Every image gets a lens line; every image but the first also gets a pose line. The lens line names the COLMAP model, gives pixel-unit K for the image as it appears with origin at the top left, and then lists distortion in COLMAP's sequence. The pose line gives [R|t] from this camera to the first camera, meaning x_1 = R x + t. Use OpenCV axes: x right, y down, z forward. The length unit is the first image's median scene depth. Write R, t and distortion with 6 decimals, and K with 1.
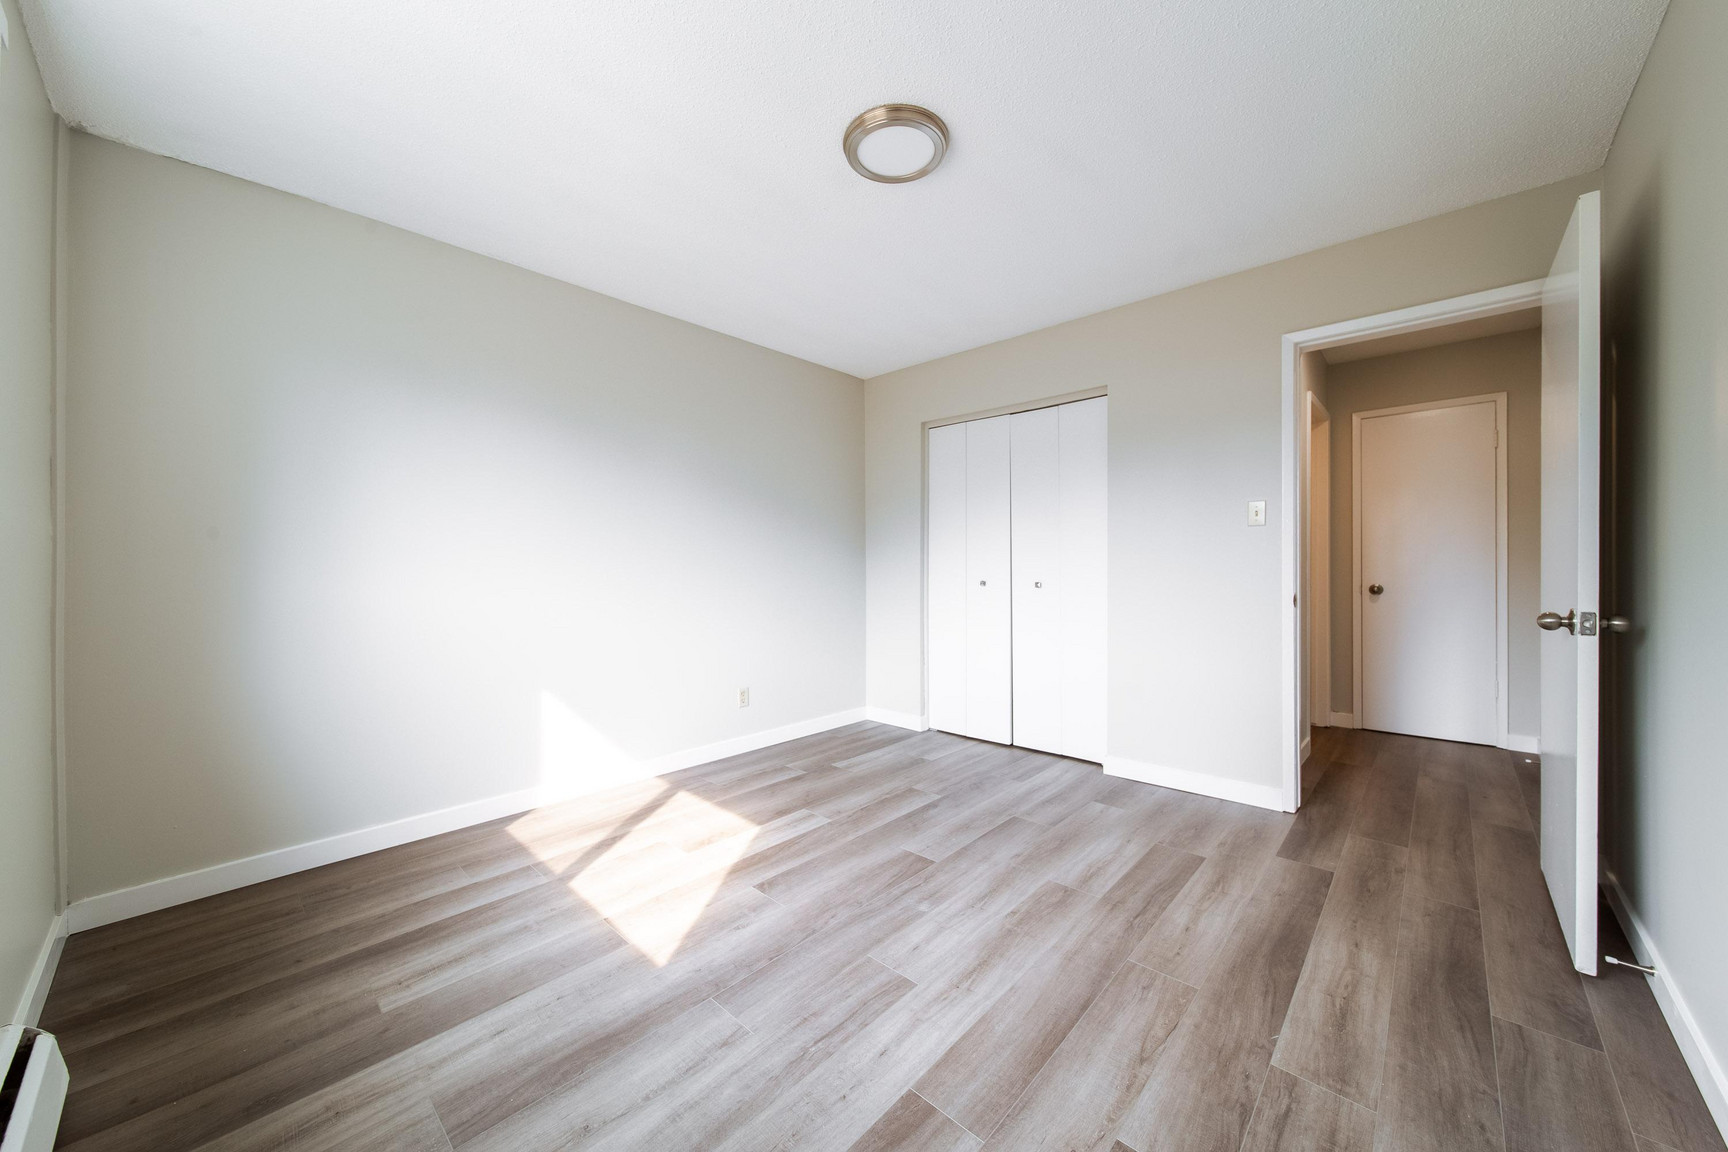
lens RADIAL K [[621.4, 0, 874.5], [0, 621.4, 569.0], [0, 0, 1]] dist [0.001649, -0.000702]
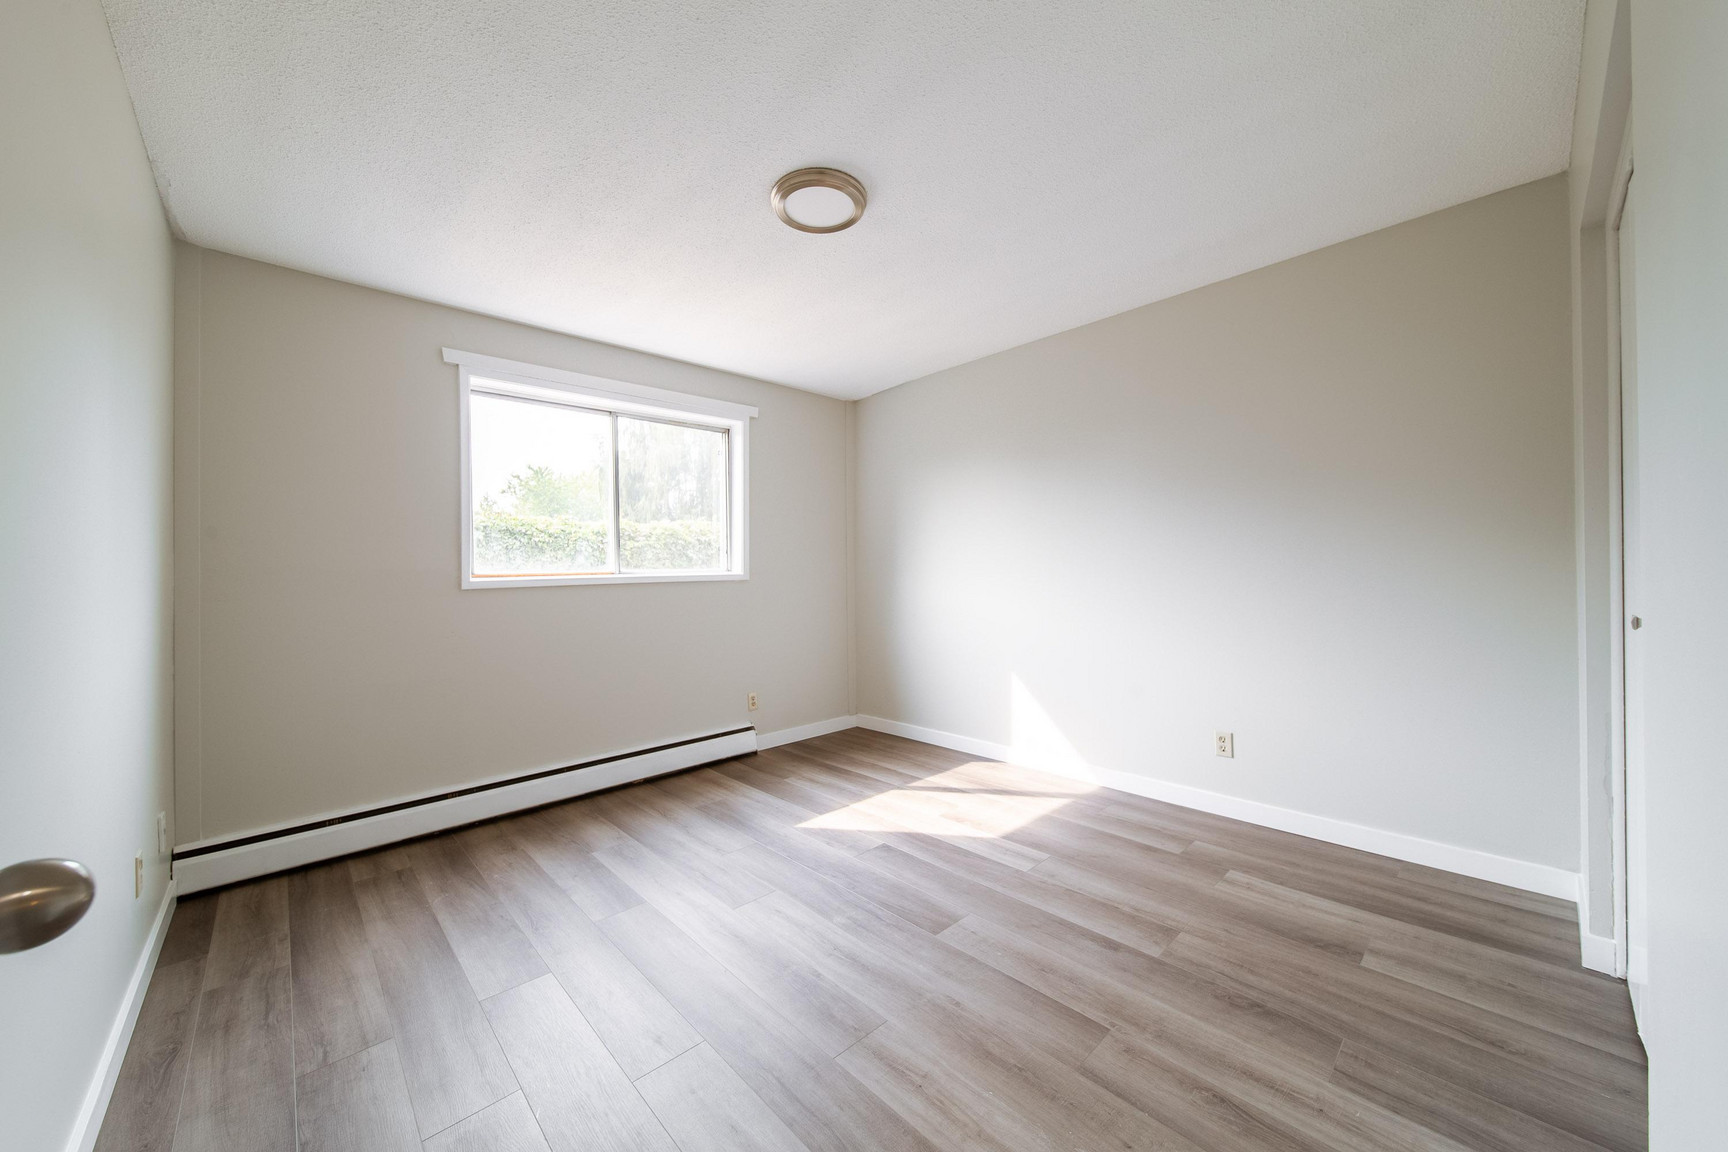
lens RADIAL K [[621.4, 0, 848.8], [0, 621.4, 567.4], [0, 0, 1]] dist [0.001649, -0.000702]
pose [[-0.091778, -0.007702, -0.995750, 0.971092], [0.014242, 0.999858, -0.009047, -0.018604], [0.995678, -0.015012, -0.091655, 0.992344]]
